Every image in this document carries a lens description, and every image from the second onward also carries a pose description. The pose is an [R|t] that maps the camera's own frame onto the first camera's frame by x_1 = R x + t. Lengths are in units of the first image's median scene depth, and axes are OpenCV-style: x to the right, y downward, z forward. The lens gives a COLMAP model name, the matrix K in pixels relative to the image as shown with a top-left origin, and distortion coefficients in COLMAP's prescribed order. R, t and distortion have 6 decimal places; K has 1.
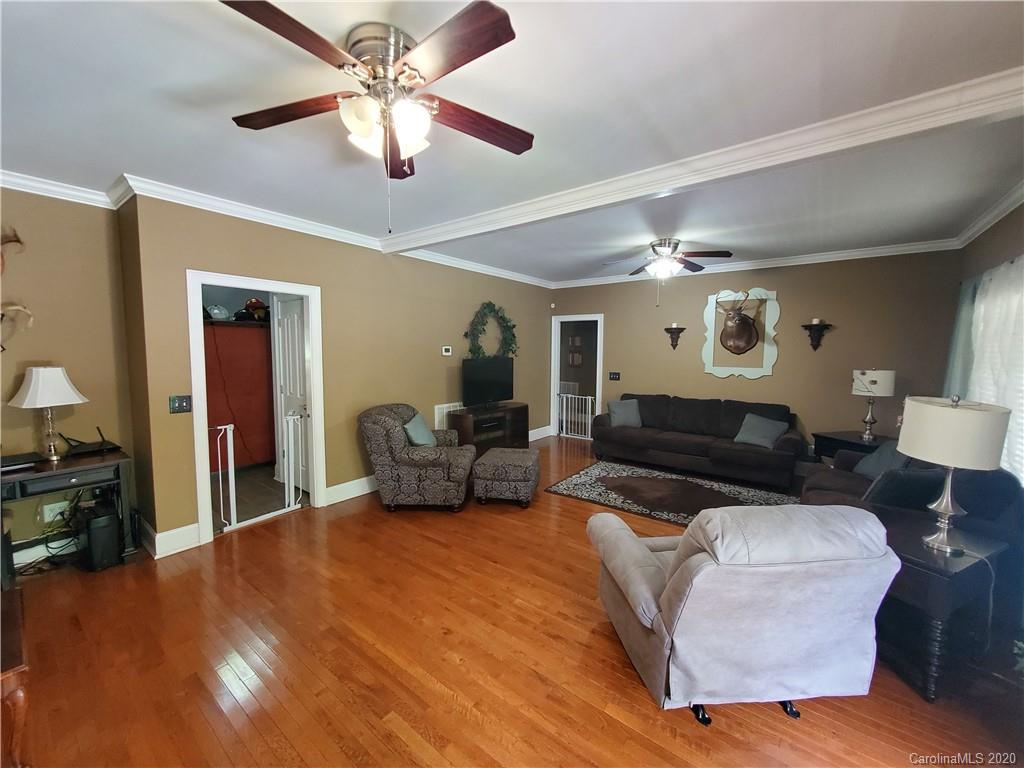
lens RADIAL K [[408.5, 0, 508.9], [0, 408.5, 380.6], [0, 0, 1]] dist [0.009169, -0.001985]
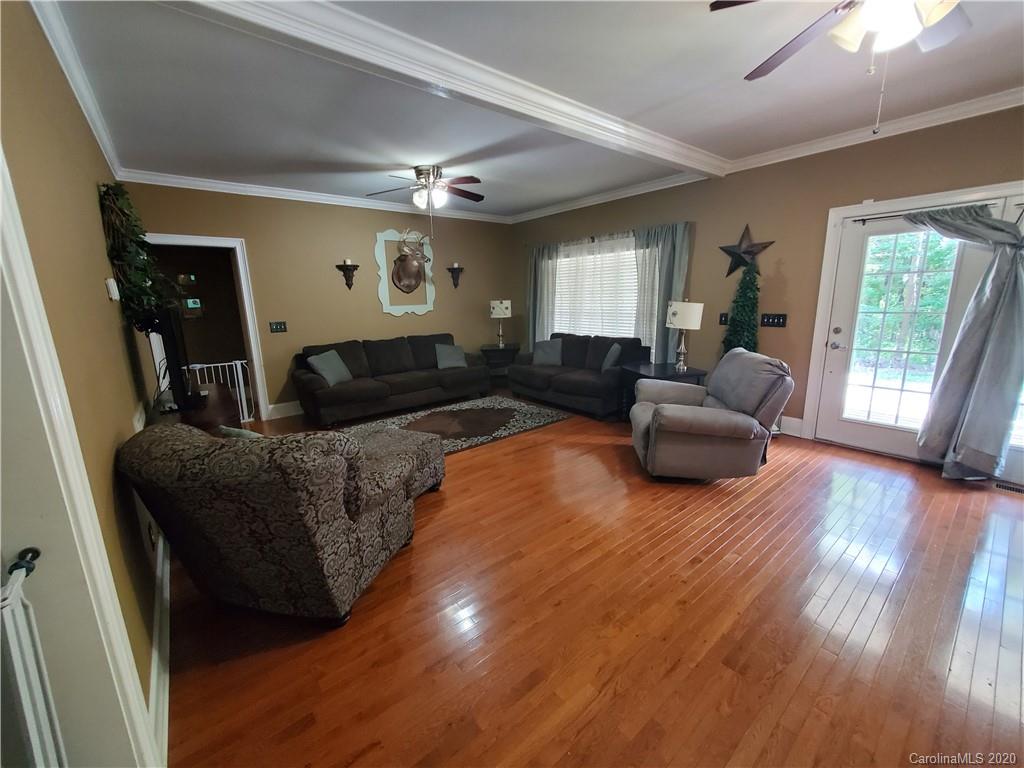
lens RADIAL K [[408.5, 0, 508.5], [0, 408.5, 379.1], [0, 0, 1]] dist [0.009169, -0.001985]
pose [[0.230229, -0.210357, 0.950129, -0.483313], [0.102388, 0.976174, 0.191313, -0.022479], [-0.967735, 0.053235, 0.246282, 0.513360]]
